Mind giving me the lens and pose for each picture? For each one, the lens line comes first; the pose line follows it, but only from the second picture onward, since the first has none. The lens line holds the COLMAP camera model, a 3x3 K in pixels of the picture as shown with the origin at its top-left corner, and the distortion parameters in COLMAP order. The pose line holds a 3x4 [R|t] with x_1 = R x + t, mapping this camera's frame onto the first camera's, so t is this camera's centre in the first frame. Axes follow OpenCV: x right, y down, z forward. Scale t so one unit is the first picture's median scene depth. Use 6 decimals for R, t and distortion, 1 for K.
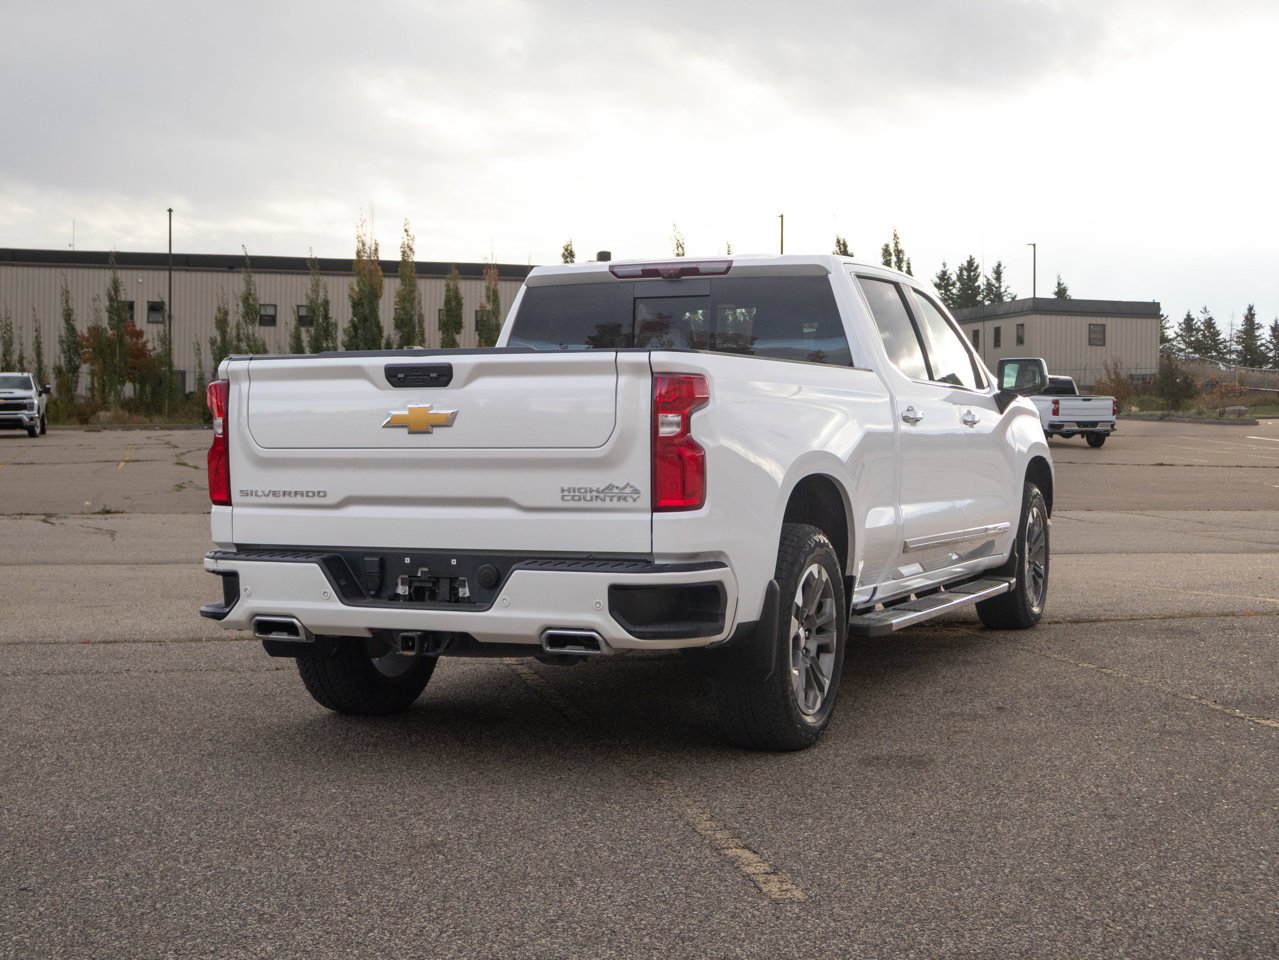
lens RADIAL K [[1988.9, 0, 639.5], [0, 1988.9, 480.0], [0, 0, 1]] dist [-0.076577, -0.034636]
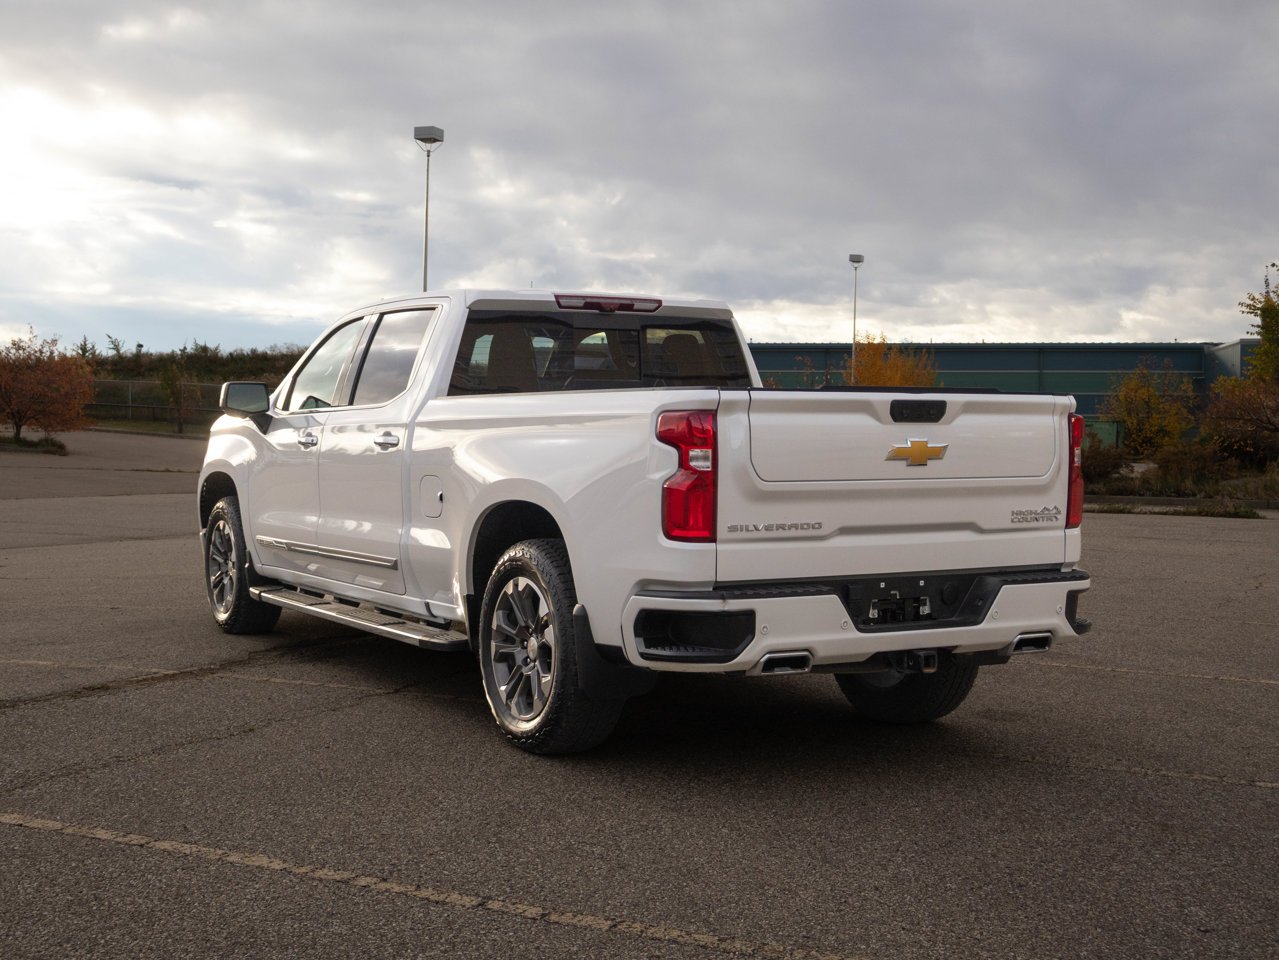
lens RADIAL K [[1693.3, 0, 639.5], [0, 1693.3, 480.0], [0, 0, 1]] dist [-0.008836, -0.001288]
pose [[0.584705, -0.020663, 0.810983, -0.920477], [0.014313, 0.999783, 0.015154, -0.030921], [-0.811120, 0.002747, 0.584874, 0.575849]]
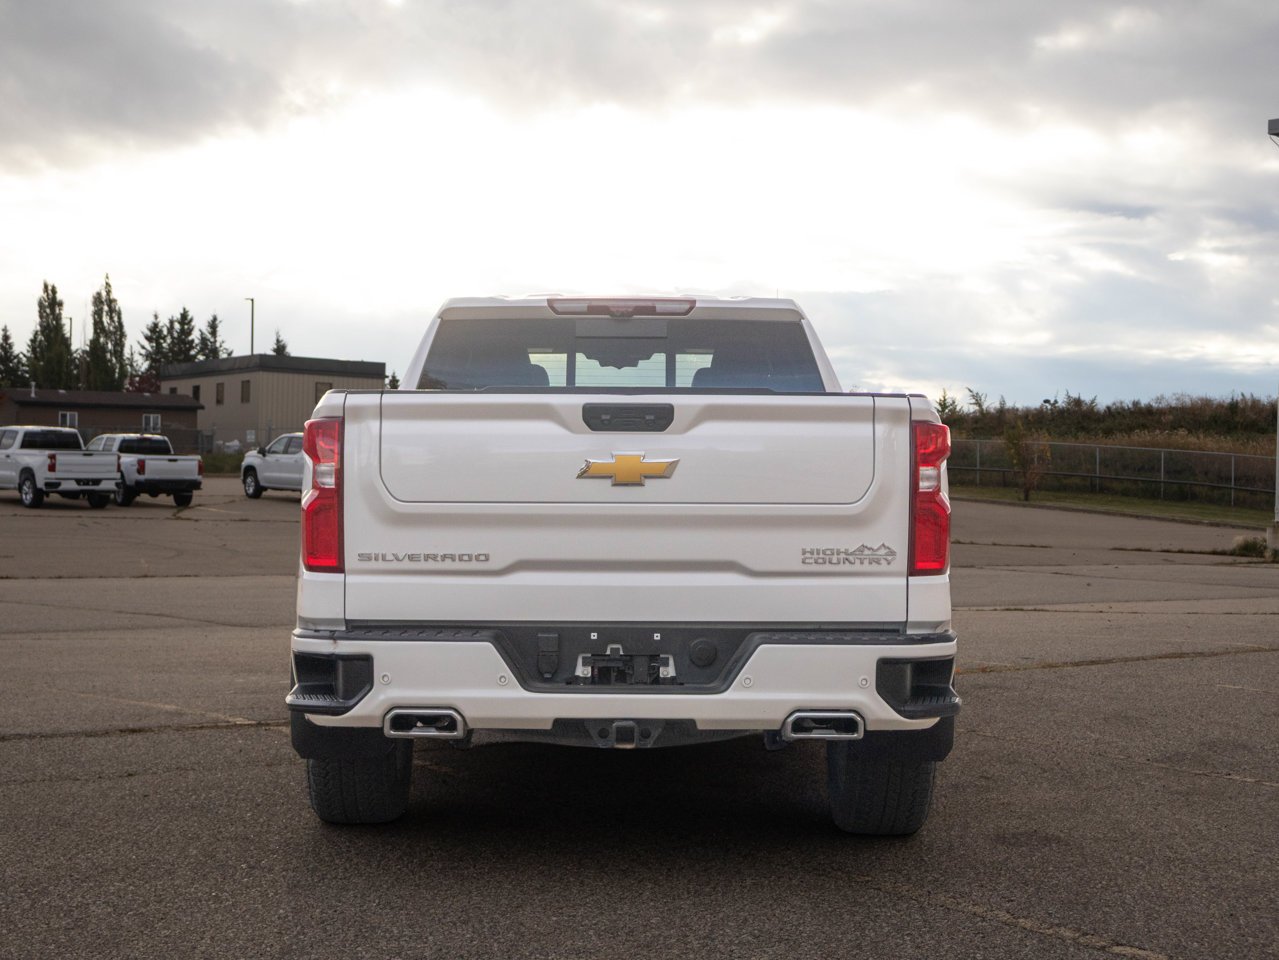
lens RADIAL K [[2027.6, 0, 639.5], [0, 2027.6, 480.0], [0, 0, 1]] dist [-0.055320, -0.067563]
pose [[0.910865, 0.011534, 0.412543, -0.453812], [0.000904, 0.999551, -0.029942, 0.000044], [-0.412703, 0.027647, 0.910446, 0.206281]]
